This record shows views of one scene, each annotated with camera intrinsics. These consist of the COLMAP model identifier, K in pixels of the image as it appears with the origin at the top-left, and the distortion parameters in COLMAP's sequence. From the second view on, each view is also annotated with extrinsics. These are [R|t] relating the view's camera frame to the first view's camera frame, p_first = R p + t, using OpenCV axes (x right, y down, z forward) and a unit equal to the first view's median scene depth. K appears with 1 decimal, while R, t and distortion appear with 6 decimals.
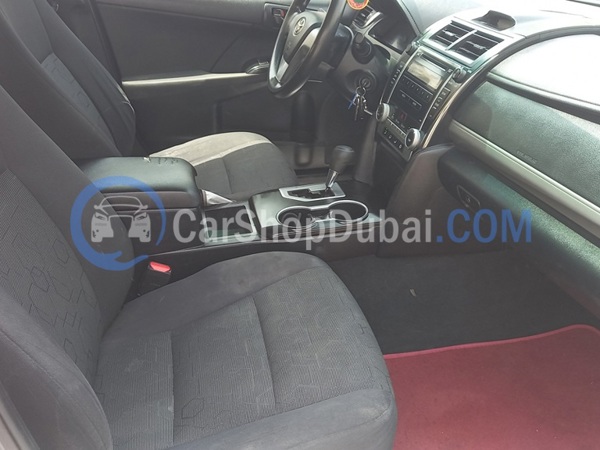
lens RADIAL K [[563.8, 0, 301.5], [0, 563.8, 226.1], [0, 0, 1]] dist [0.011938, 0.000000]
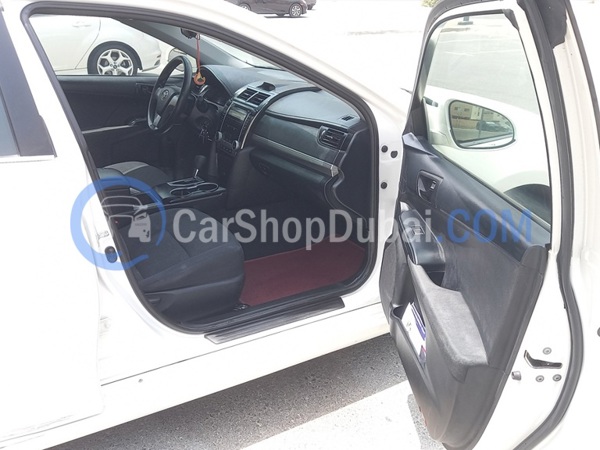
lens RADIAL K [[563.8, 0, 299.9], [0, 563.8, 223.7], [0, 0, 1]] dist [0.011938, 0.000000]
pose [[0.952705, -0.118485, 0.279848, -0.159282], [0.149952, 0.984236, -0.093778, 0.303992], [-0.264325, 0.131306, 0.955453, -0.836379]]
